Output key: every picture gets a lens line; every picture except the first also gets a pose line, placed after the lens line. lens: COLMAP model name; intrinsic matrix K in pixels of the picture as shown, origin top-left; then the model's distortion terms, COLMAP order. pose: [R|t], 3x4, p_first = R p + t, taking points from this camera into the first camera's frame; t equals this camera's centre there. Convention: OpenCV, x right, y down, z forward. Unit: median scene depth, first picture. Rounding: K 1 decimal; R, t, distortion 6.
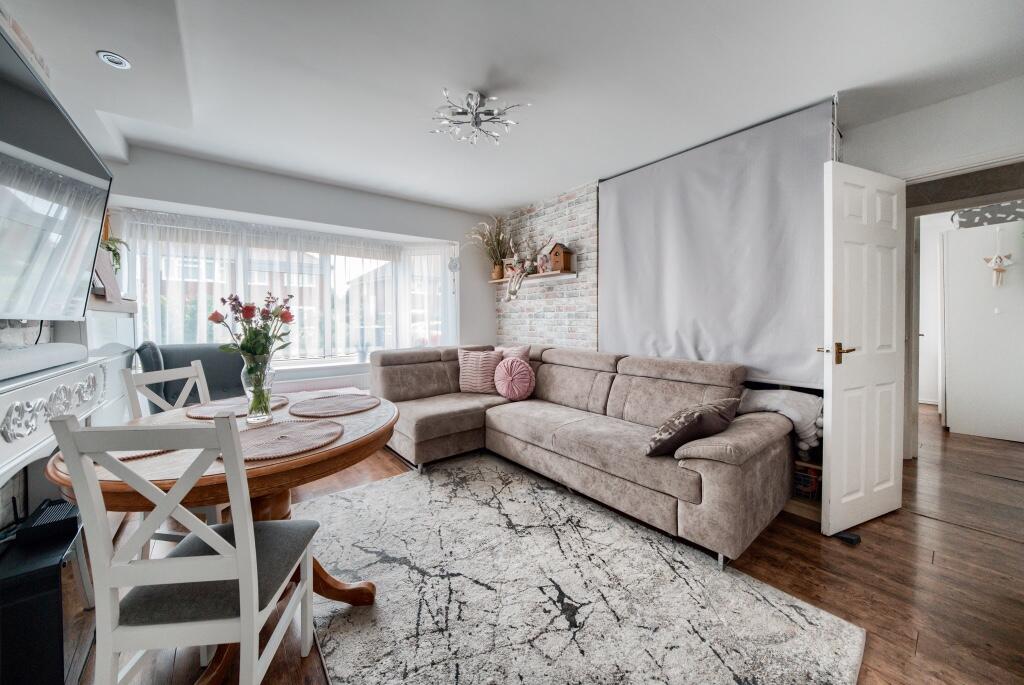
lens RADIAL K [[354.4, 0, 494.0], [0, 354.4, 319.6], [0, 0, 1]] dist [-0.011247, -0.000013]
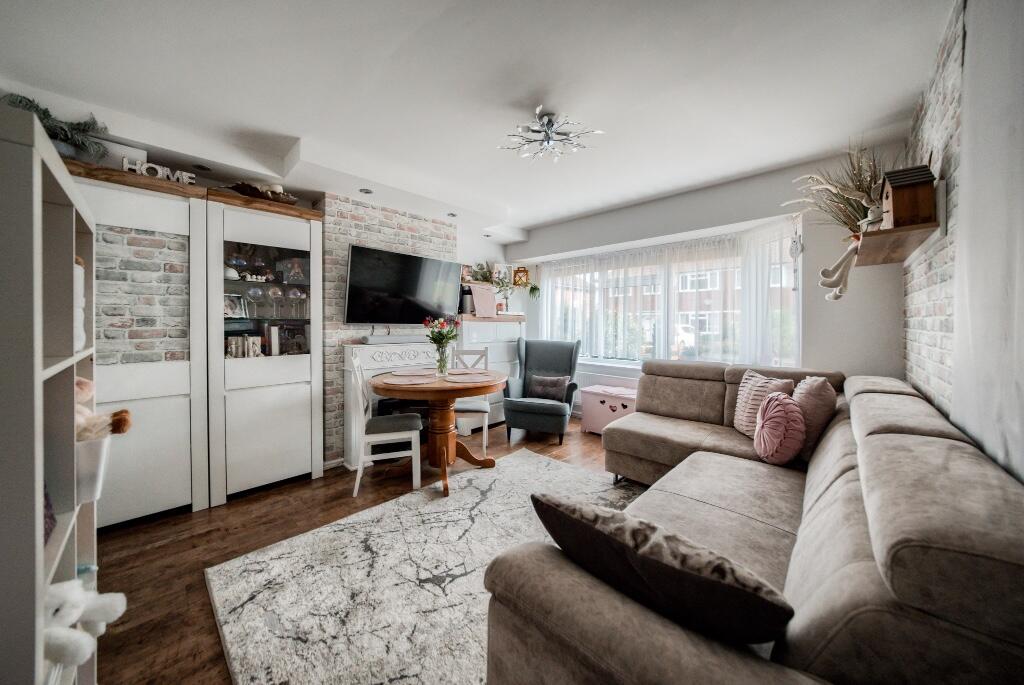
lens RADIAL K [[354.4, 0, 495.7], [0, 354.4, 328.1], [0, 0, 1]] dist [-0.011247, -0.000013]
pose [[0.142824, 0.011456, -0.989682, 1.261614], [-0.007338, 0.999918, 0.010515, -0.010914], [0.989721, 0.005760, 0.142896, 0.936479]]
